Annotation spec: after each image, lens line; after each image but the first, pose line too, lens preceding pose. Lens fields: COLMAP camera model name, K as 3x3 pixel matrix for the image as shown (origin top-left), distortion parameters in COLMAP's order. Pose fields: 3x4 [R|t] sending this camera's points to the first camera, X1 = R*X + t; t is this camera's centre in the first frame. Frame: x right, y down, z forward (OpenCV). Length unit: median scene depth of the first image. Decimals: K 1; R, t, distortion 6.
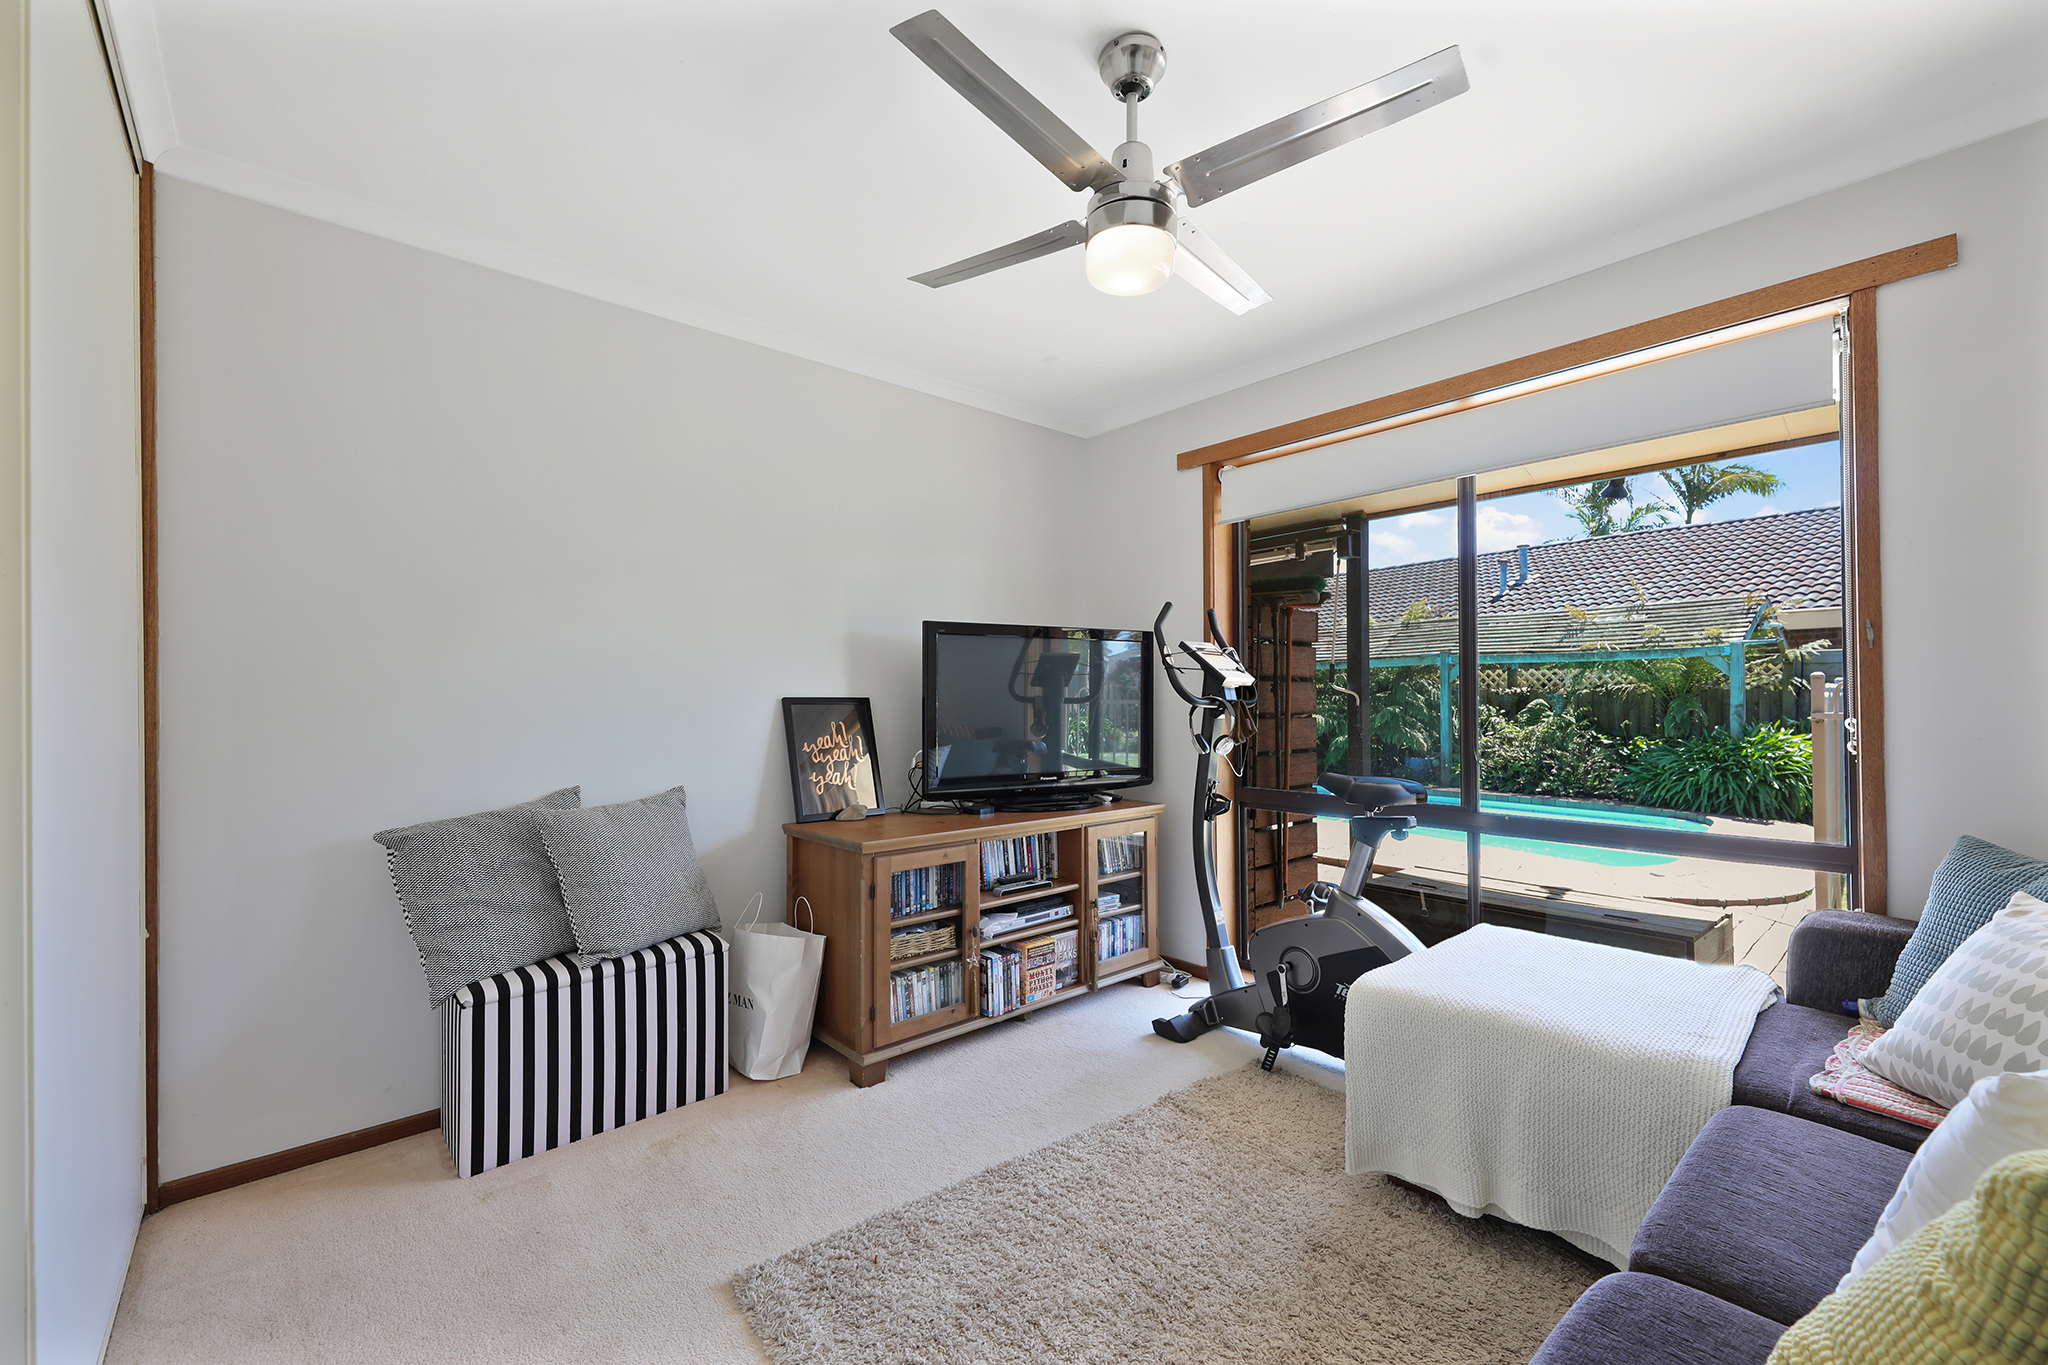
lens RADIAL K [[844.6, 0, 1025.1], [0, 844.6, 695.5], [0, 0, 1]] dist [0.000078, -0.000084]
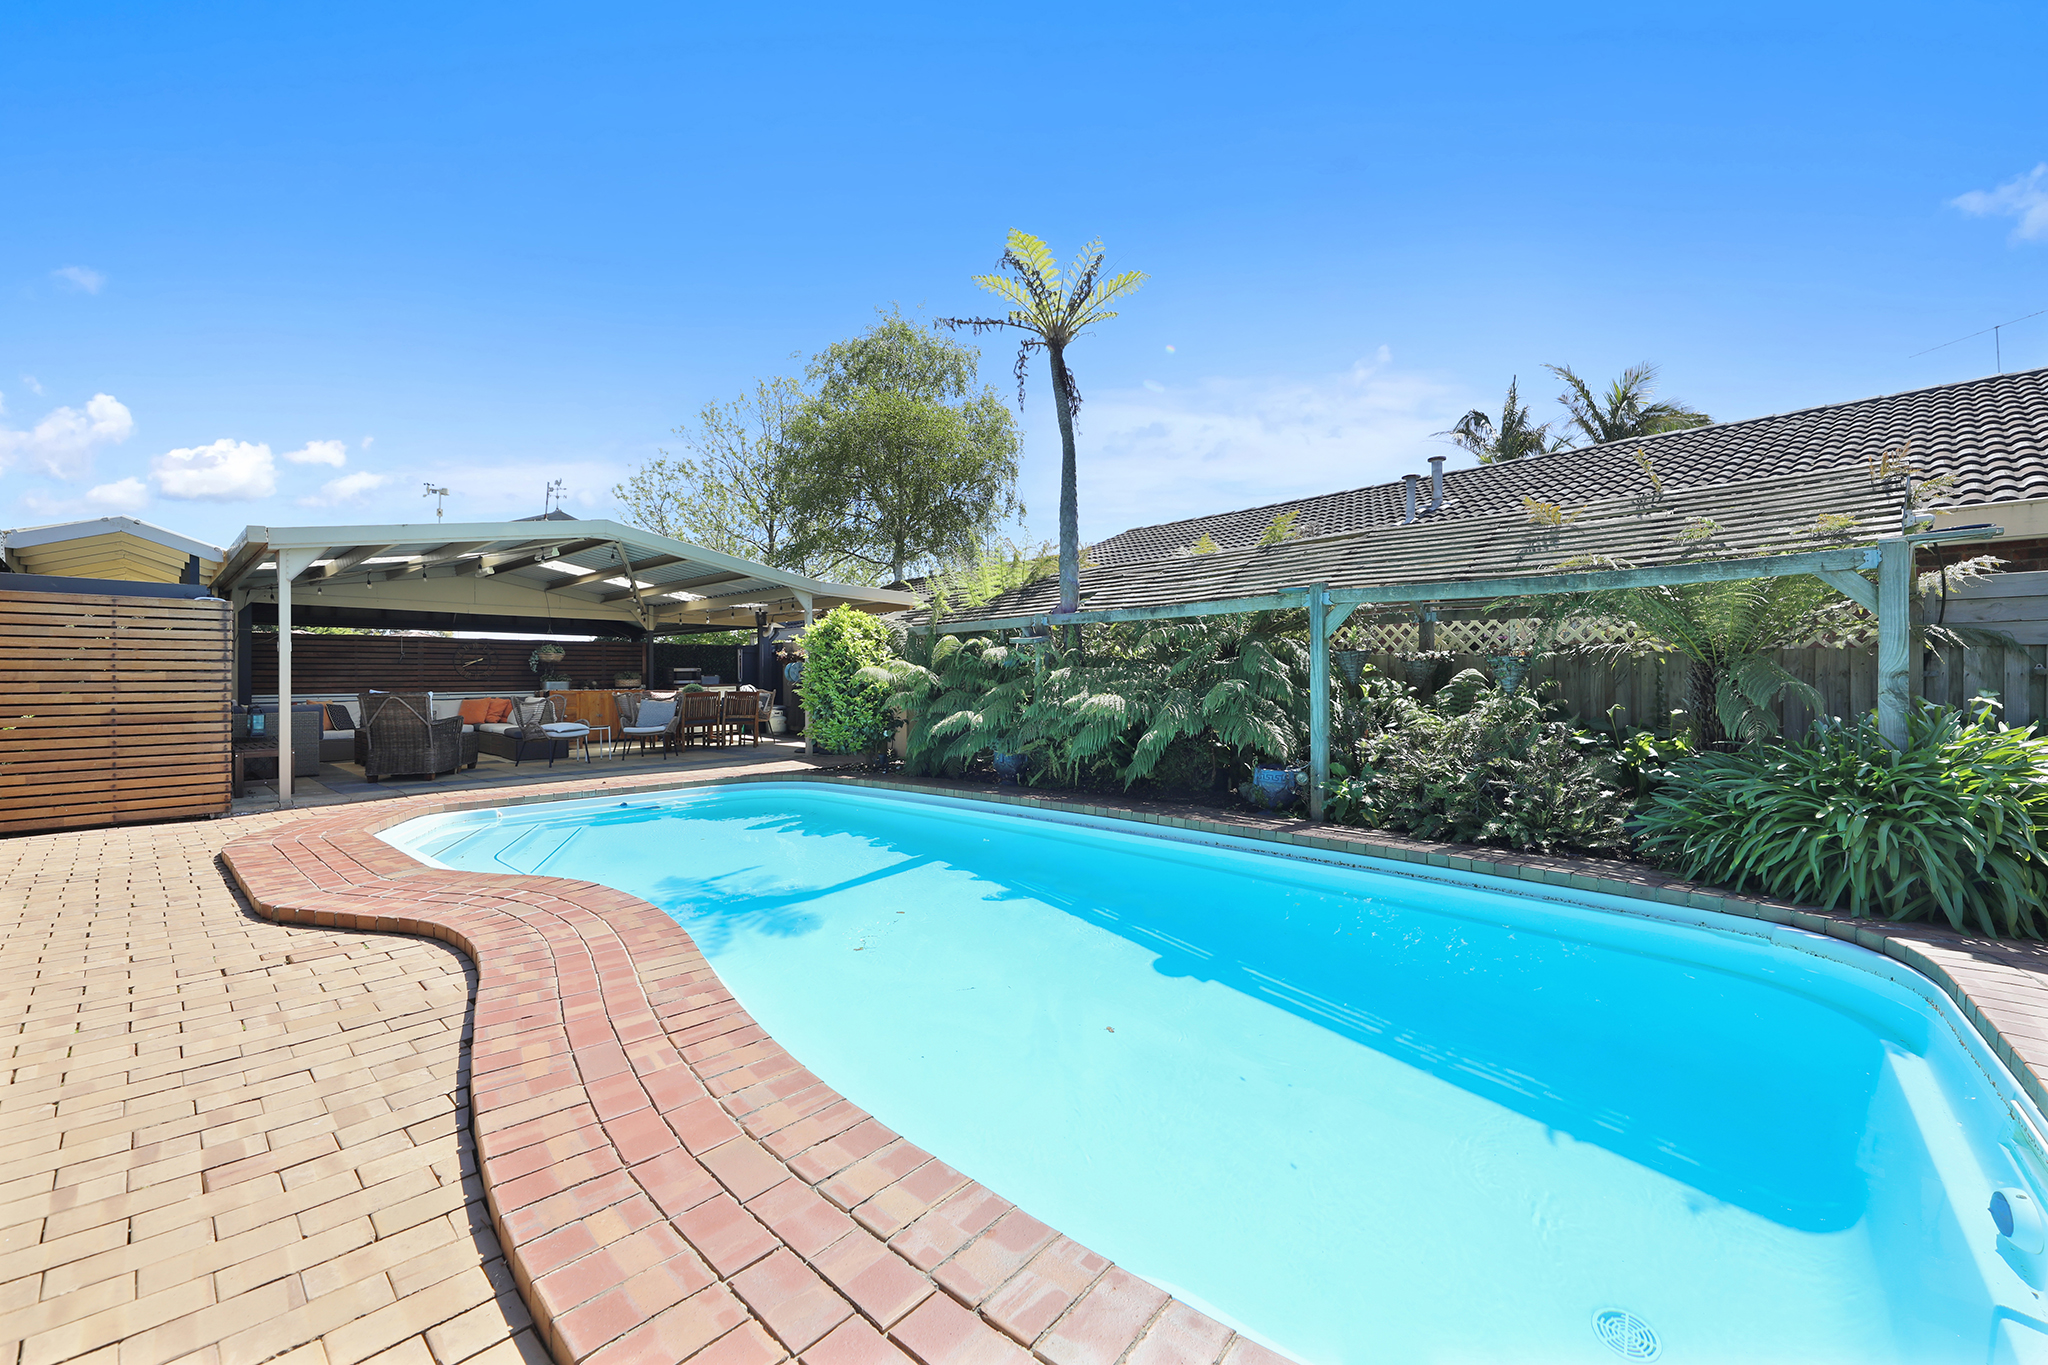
lens RADIAL K [[824.5, 0, 1024.0], [0, 824.5, 682.5], [0, 0, 1]] dist [0.000202, 0.000027]
pose [[0.996314, -0.000584, 0.085783, 0.255847], [-0.000012, 0.999976, 0.006943, 0.010790], [-0.085785, -0.006918, 0.996290, 0.469140]]
